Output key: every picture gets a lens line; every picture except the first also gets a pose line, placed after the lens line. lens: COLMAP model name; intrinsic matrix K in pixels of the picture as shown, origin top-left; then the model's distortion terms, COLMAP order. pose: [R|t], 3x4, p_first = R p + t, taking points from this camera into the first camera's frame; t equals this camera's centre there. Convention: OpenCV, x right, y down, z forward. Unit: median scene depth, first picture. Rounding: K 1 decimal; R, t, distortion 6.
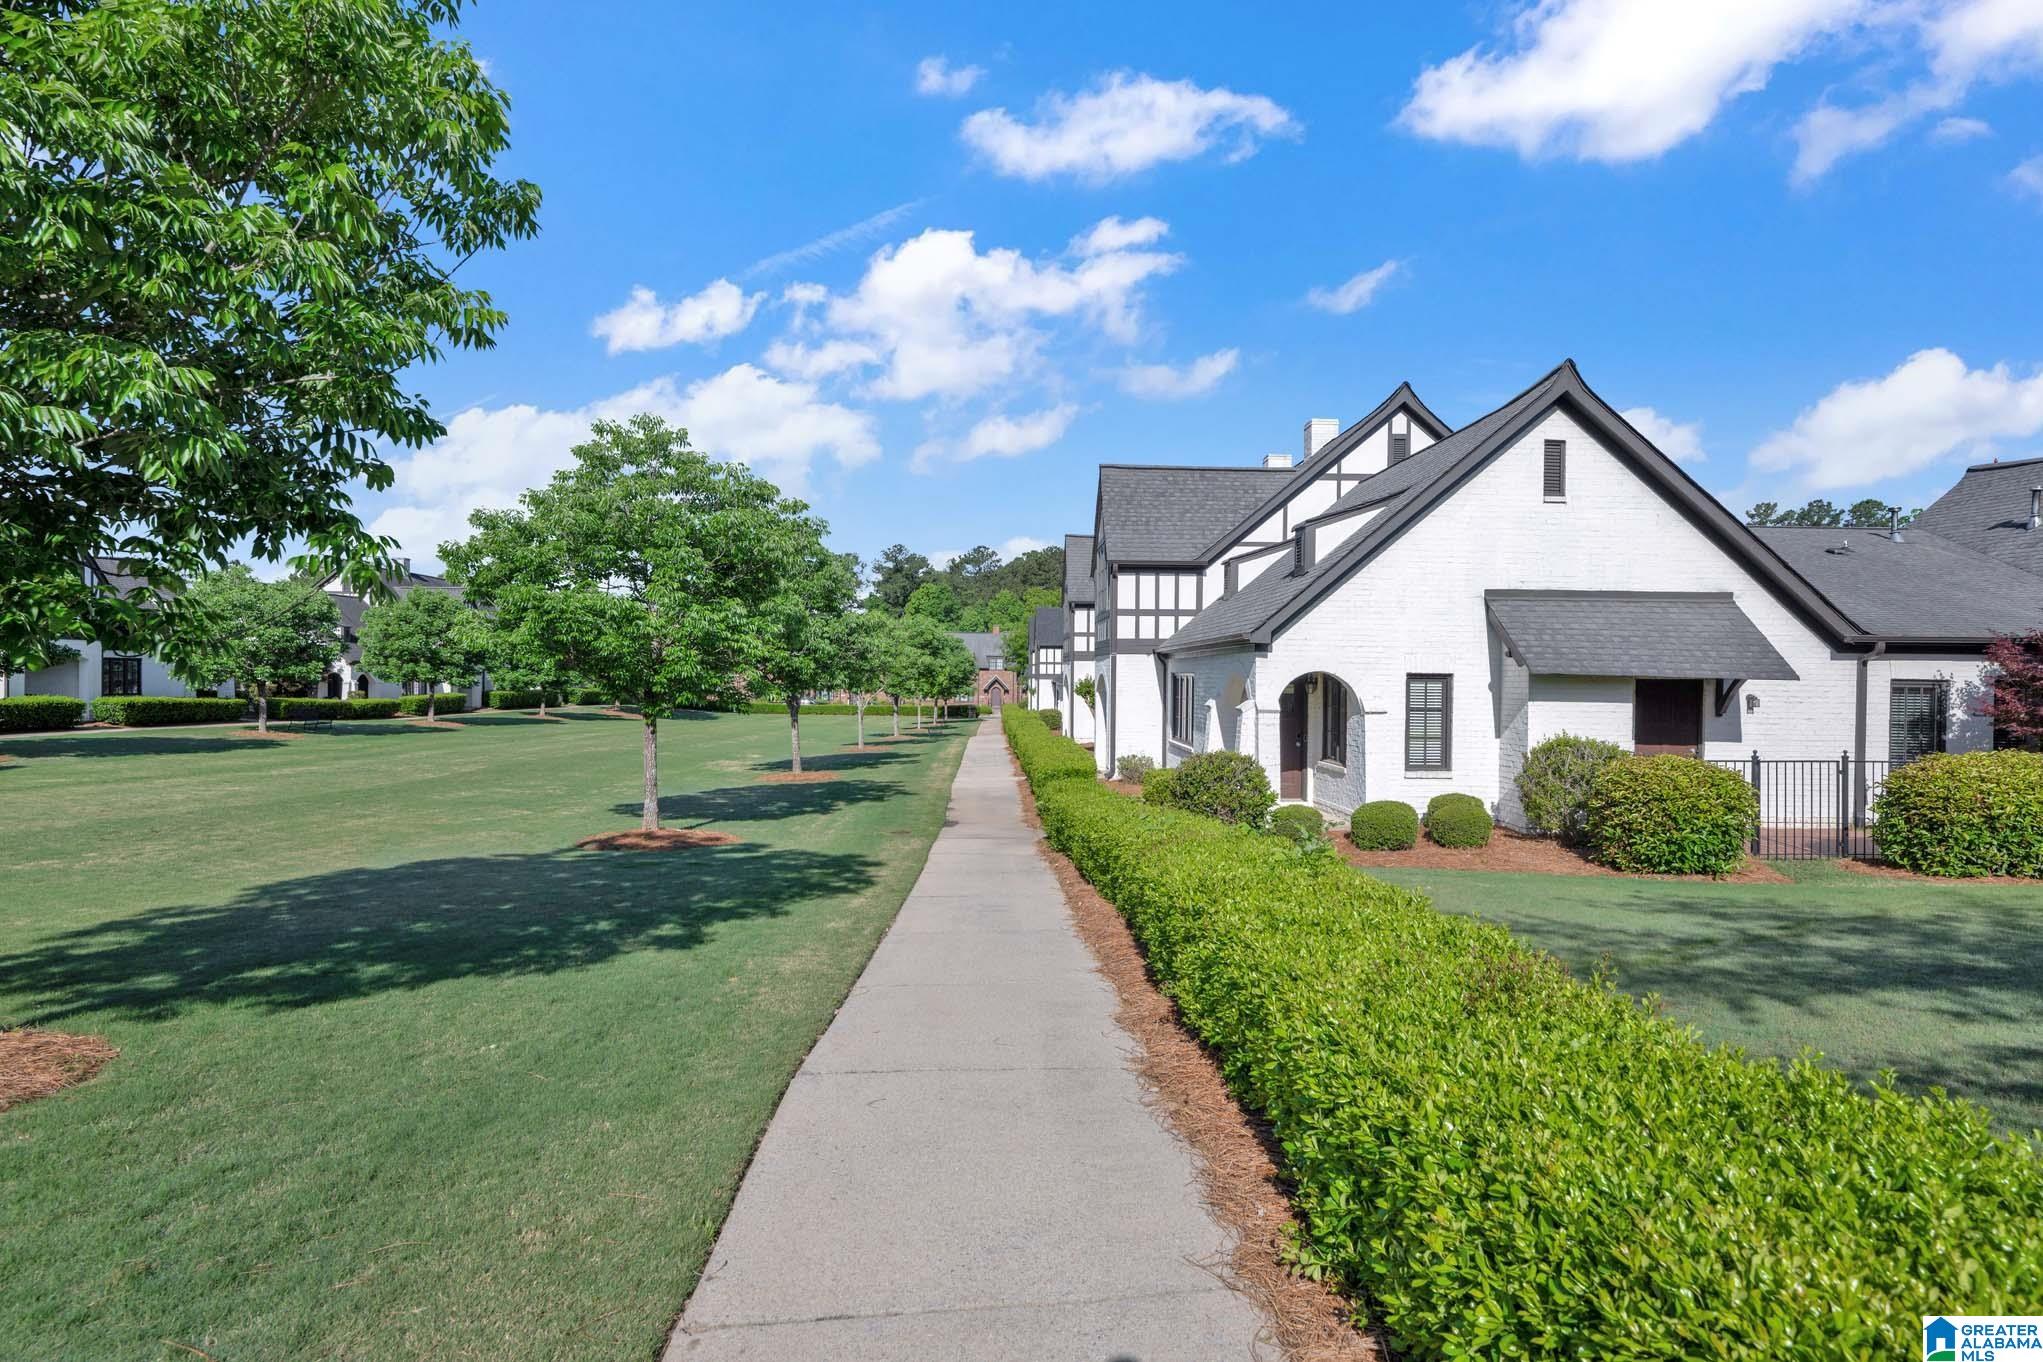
lens RADIAL K [[1118.7, 0, 1021.4], [0, 1118.7, 689.0], [0, 0, 1]] dist [0.003934, -0.000376]
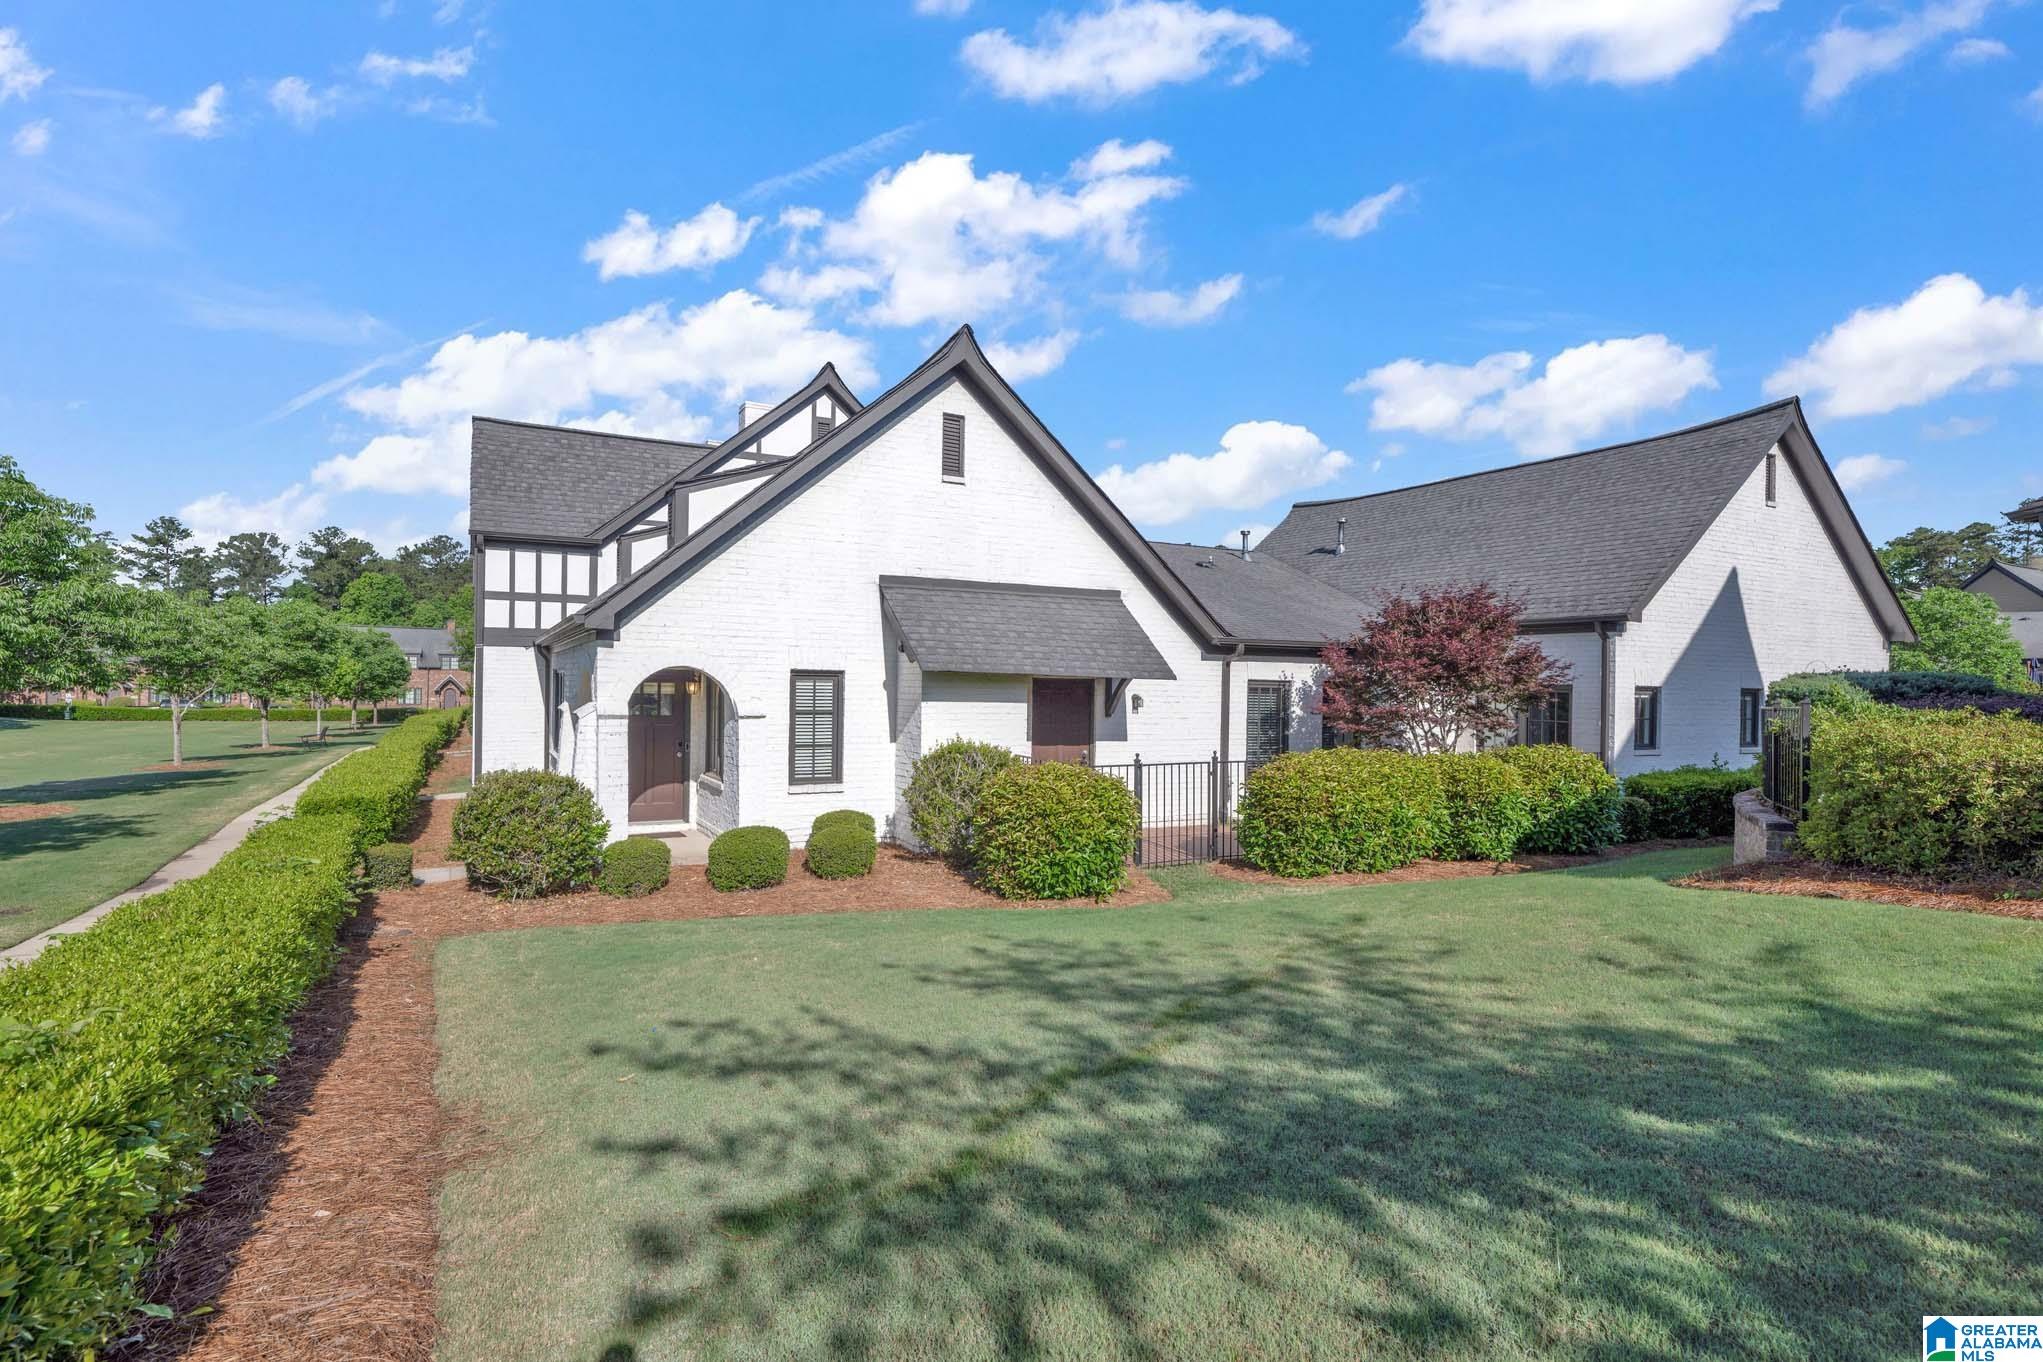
lens RADIAL K [[1058.0, 0, 1024.0], [0, 1058.0, 693.2], [0, 0, 1]] dist [0.002553, -0.000102]
pose [[0.894544, -0.001067, 0.446979, 0.144362], [-0.000135, 0.999996, 0.002659, 0.001467], [-0.446980, -0.002439, 0.894540, 0.207387]]
